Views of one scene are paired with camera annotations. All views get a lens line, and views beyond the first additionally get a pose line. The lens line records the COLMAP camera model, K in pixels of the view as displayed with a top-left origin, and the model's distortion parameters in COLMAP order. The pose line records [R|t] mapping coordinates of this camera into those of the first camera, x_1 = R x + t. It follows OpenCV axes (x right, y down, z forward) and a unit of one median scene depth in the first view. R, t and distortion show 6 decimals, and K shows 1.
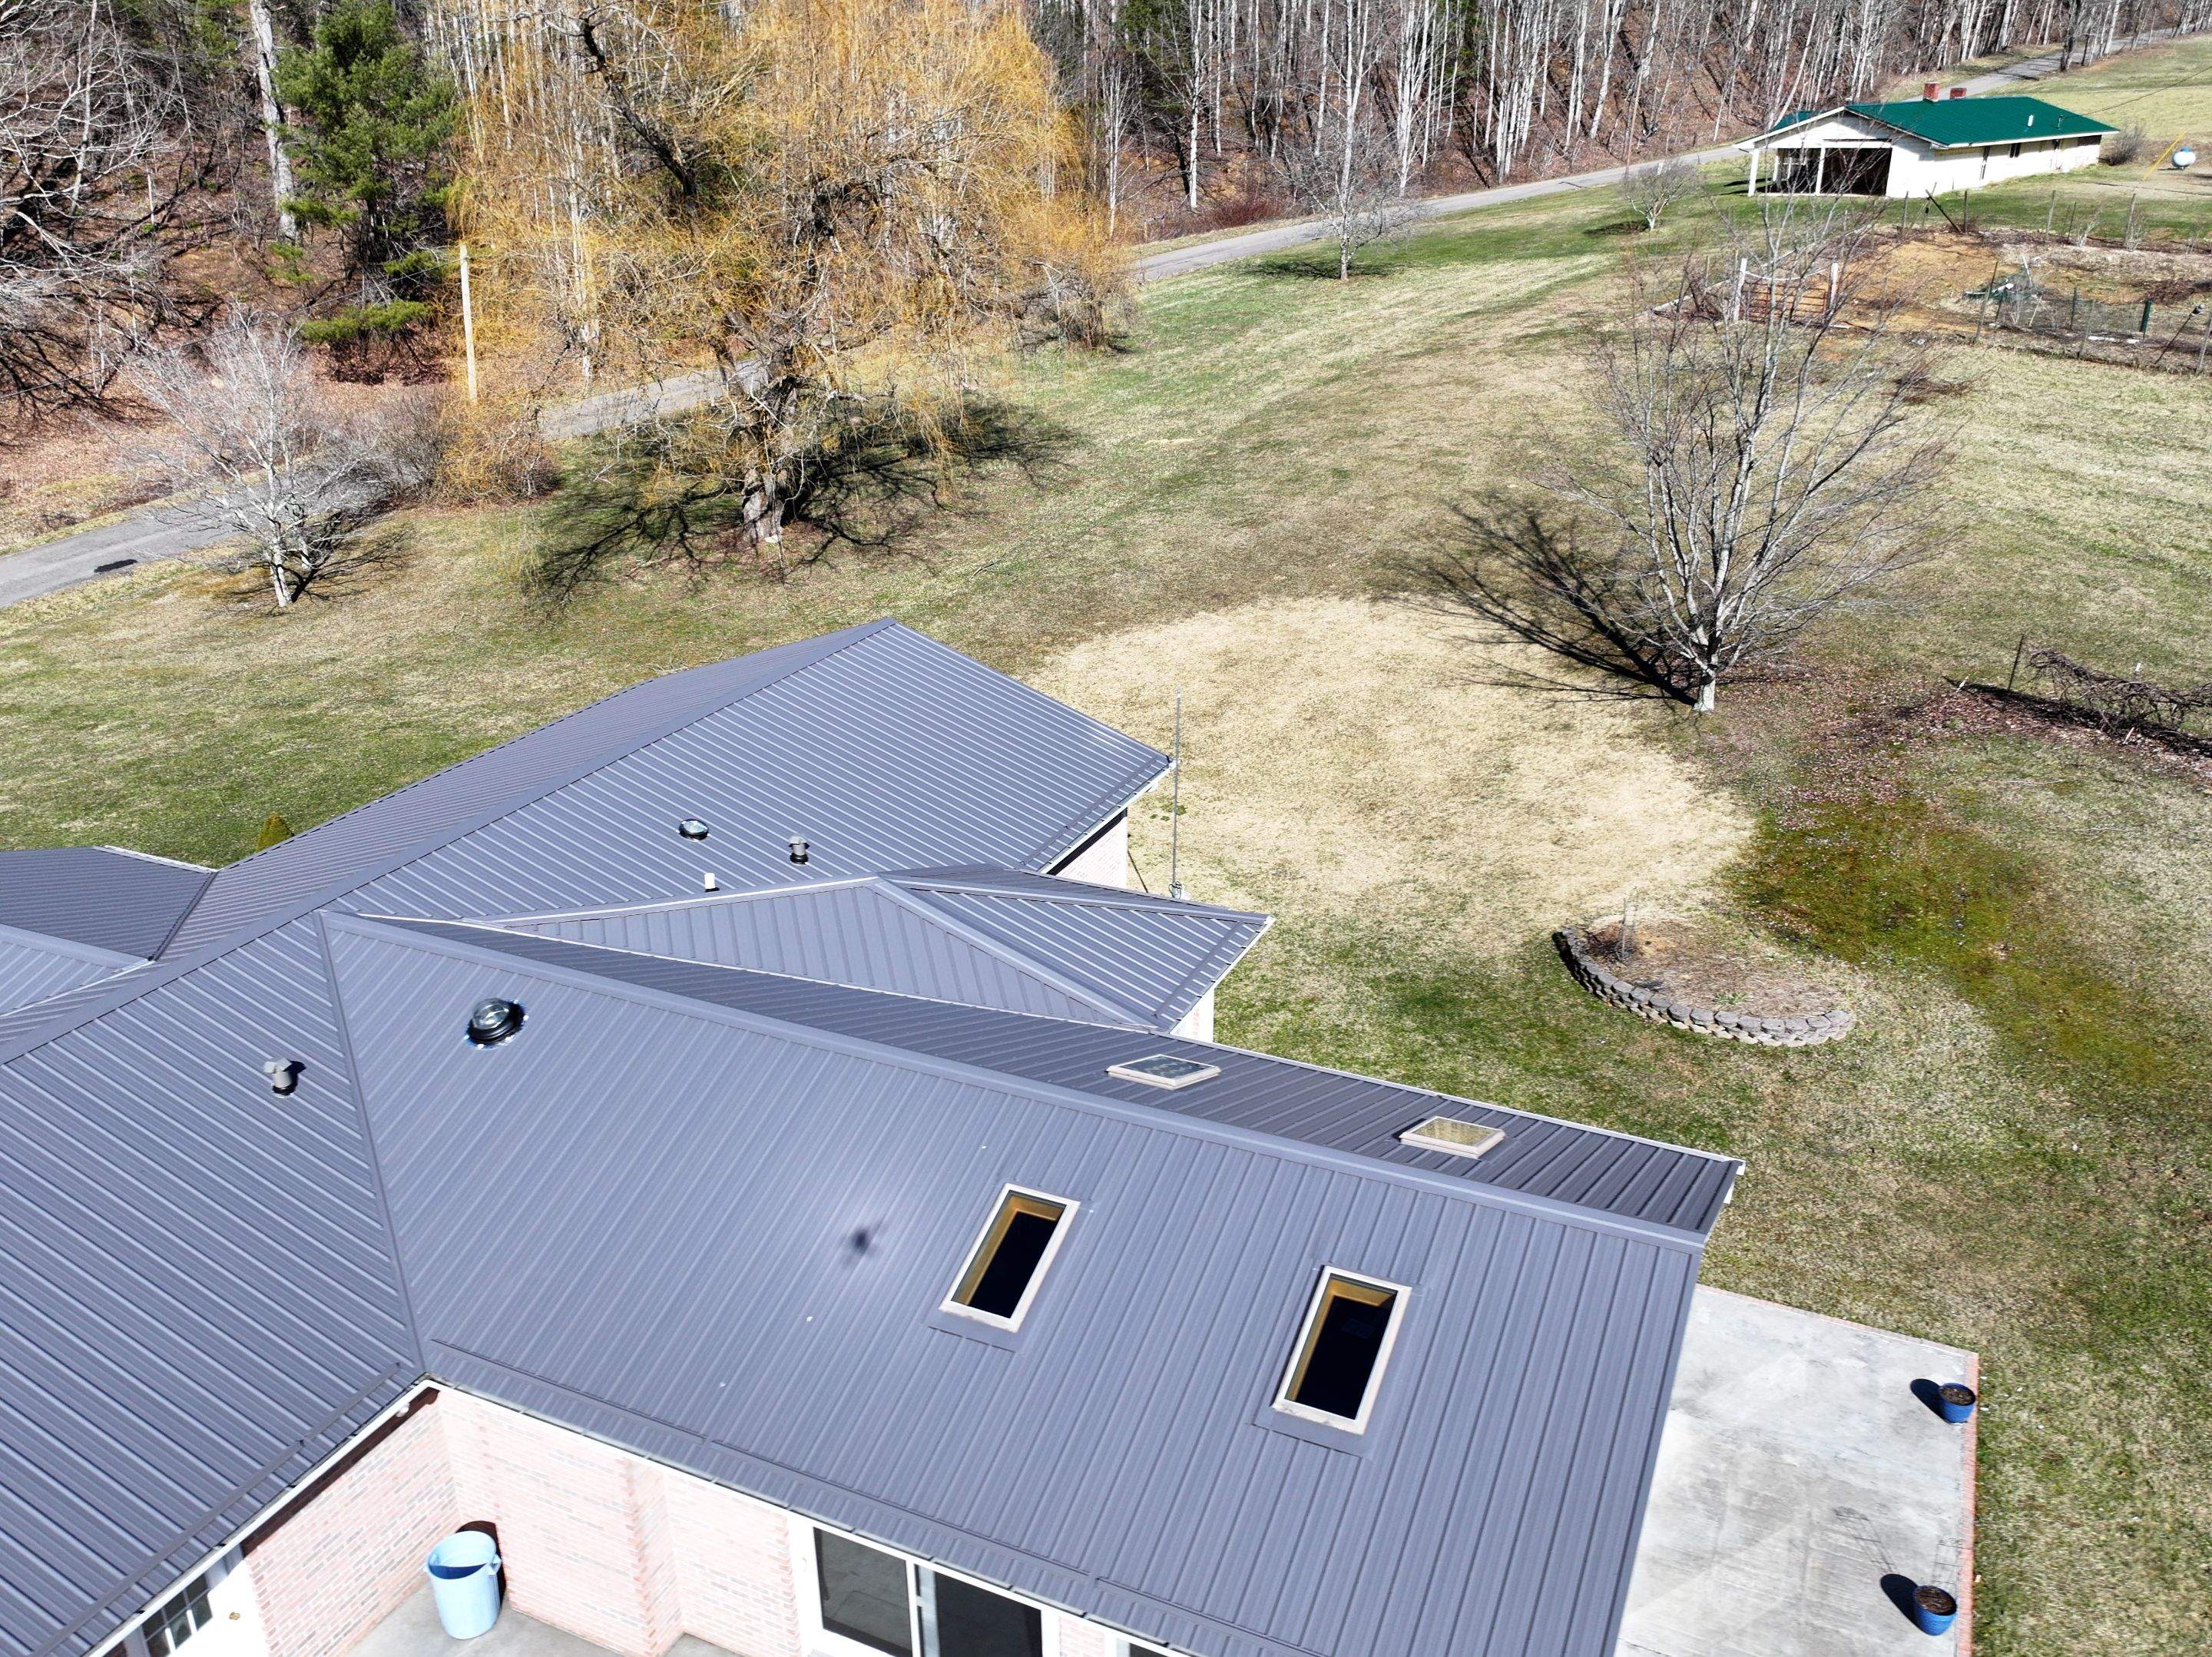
lens RADIAL K [[1778.0, 0, 1103.4], [0, 1778.0, 834.8], [0, 0, 1]] dist [-0.001069, 0.015111]
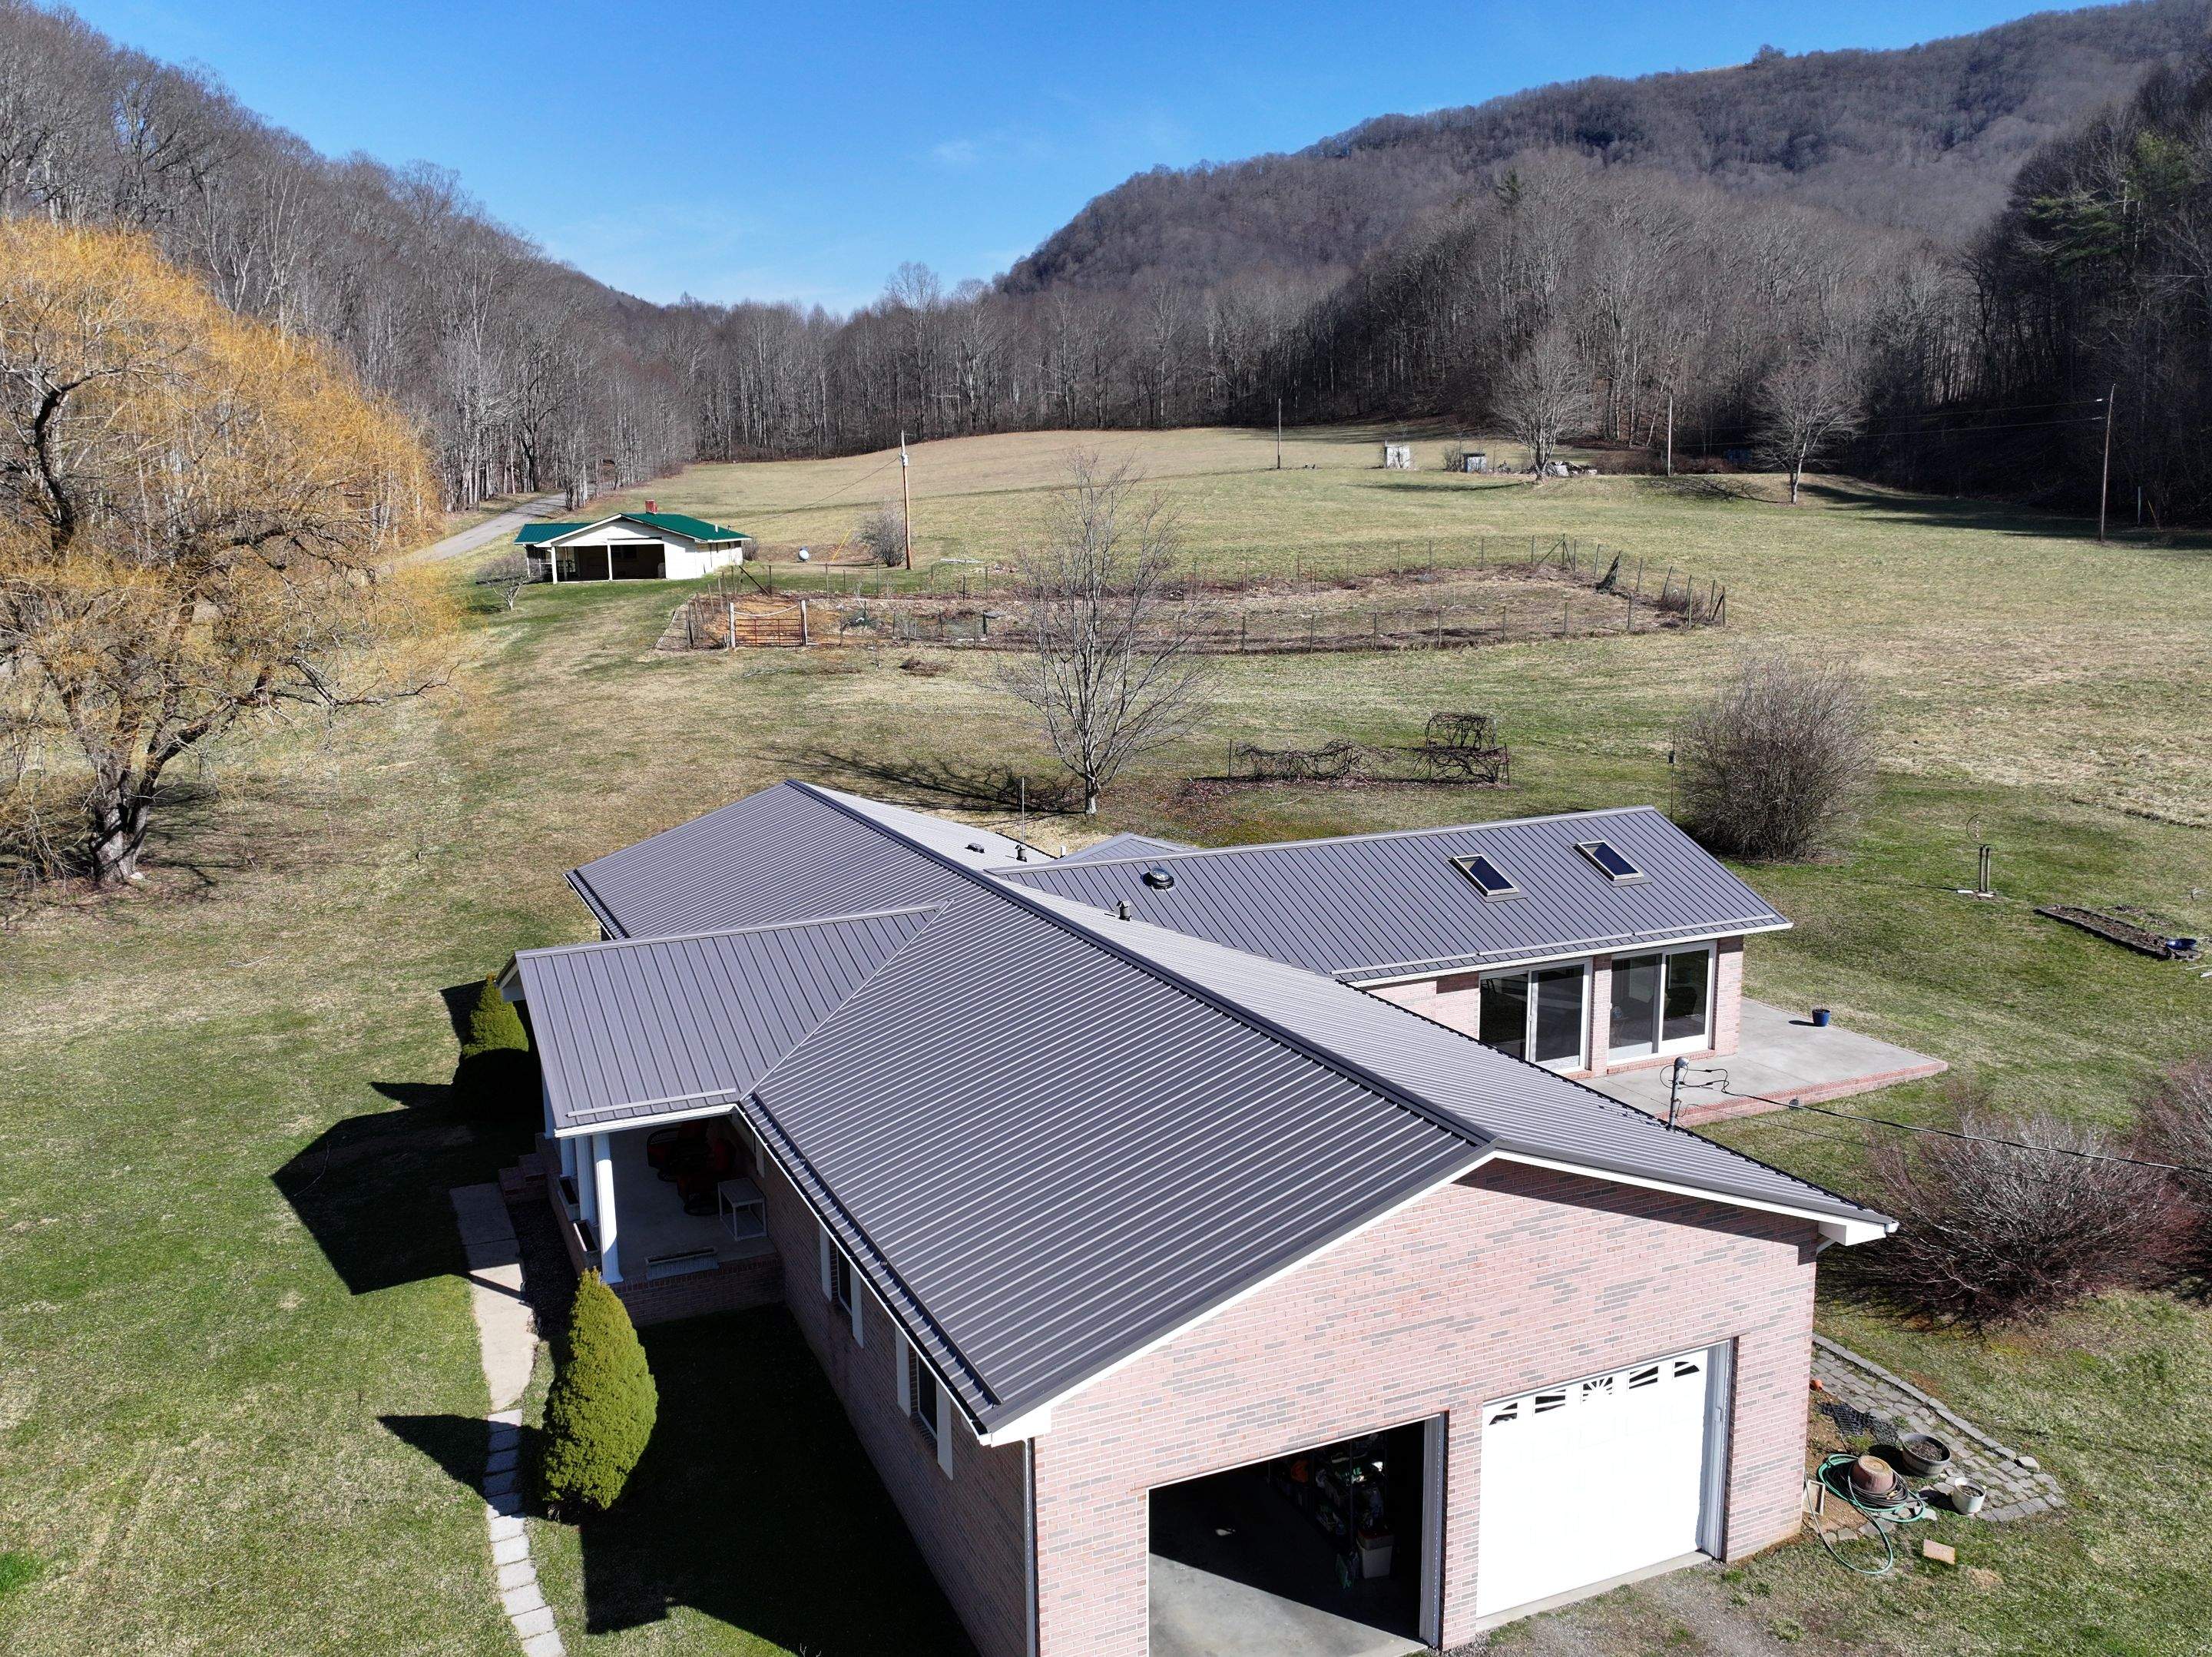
lens RADIAL K [[1778.0, 0, 1099.5], [0, 1778.0, 838.6], [0, 0, 1]] dist [-0.001069, 0.015111]
pose [[0.661122, -0.131746, 0.738621, -0.342955], [0.300404, 0.948588, -0.099687, 0.045965], [-0.687514, 0.287790, 0.666710, -0.026478]]
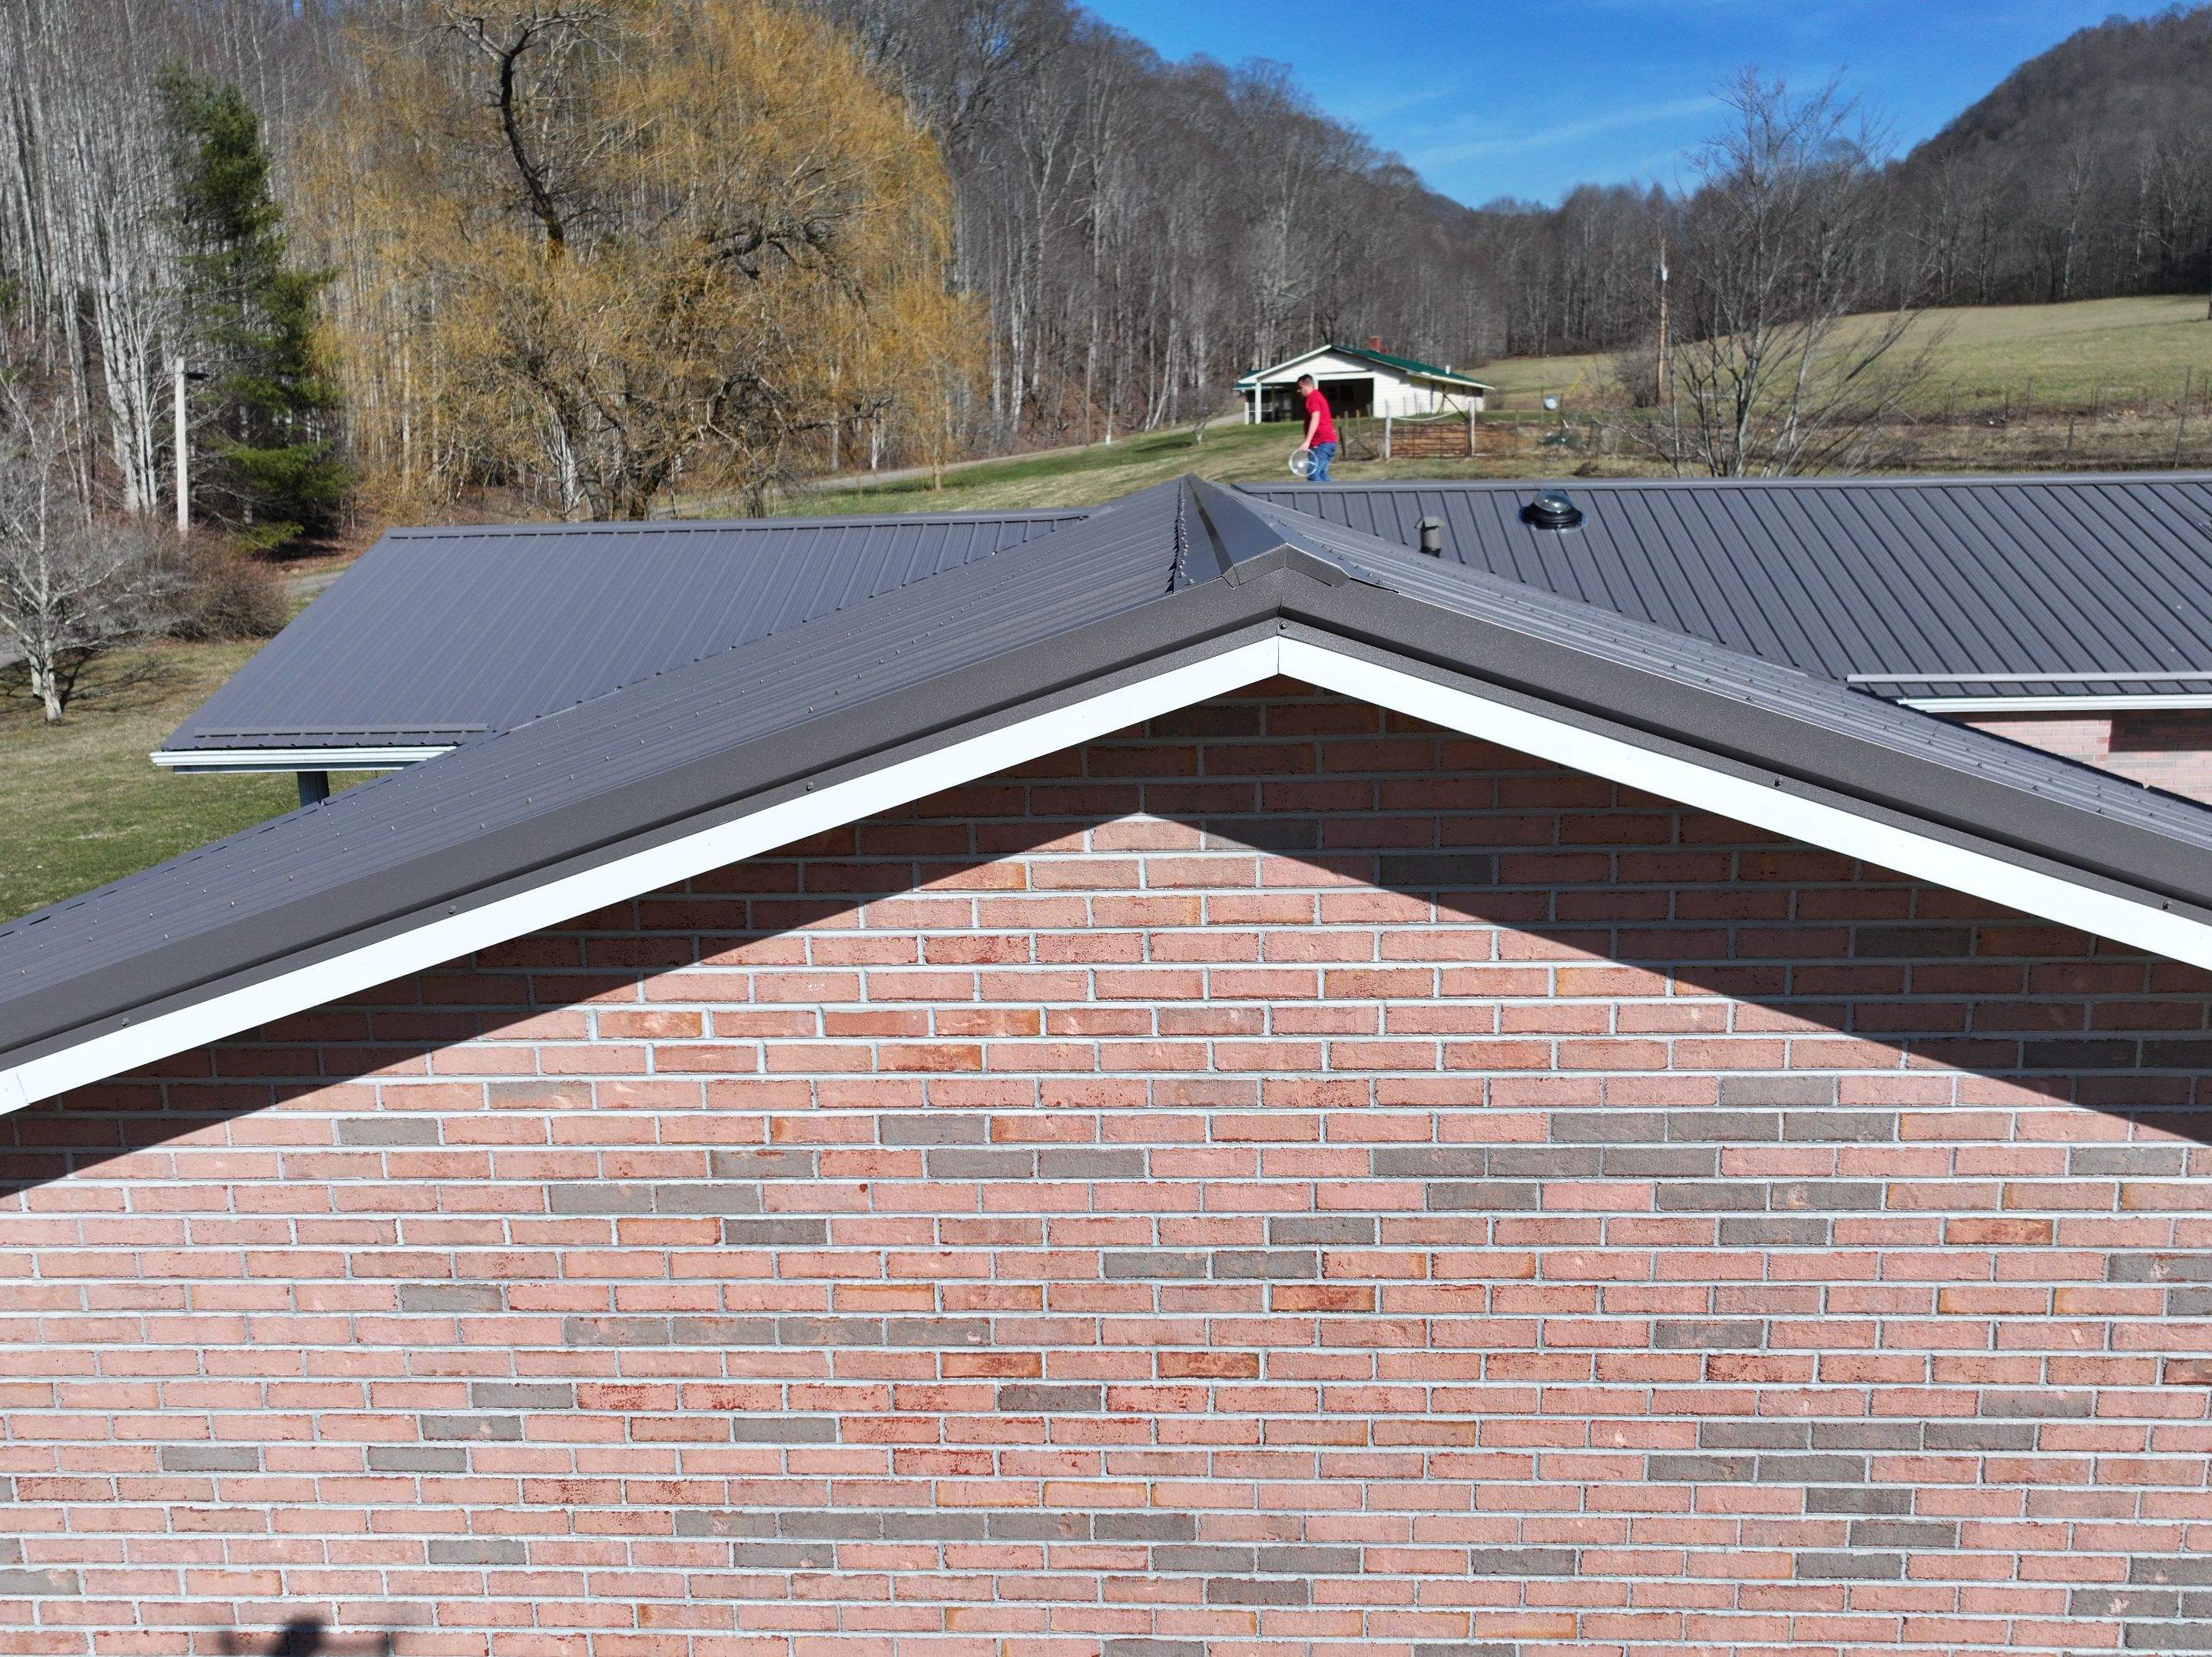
lens RADIAL K [[1778.0, 0, 1101.0], [0, 1778.0, 839.8], [0, 0, 1]] dist [-0.001069, 0.015111]
pose [[0.924423, -0.084753, 0.371833, -0.190103], [0.156125, 0.973651, -0.166217, 0.080577], [-0.347948, 0.211708, 0.913297, 0.055860]]
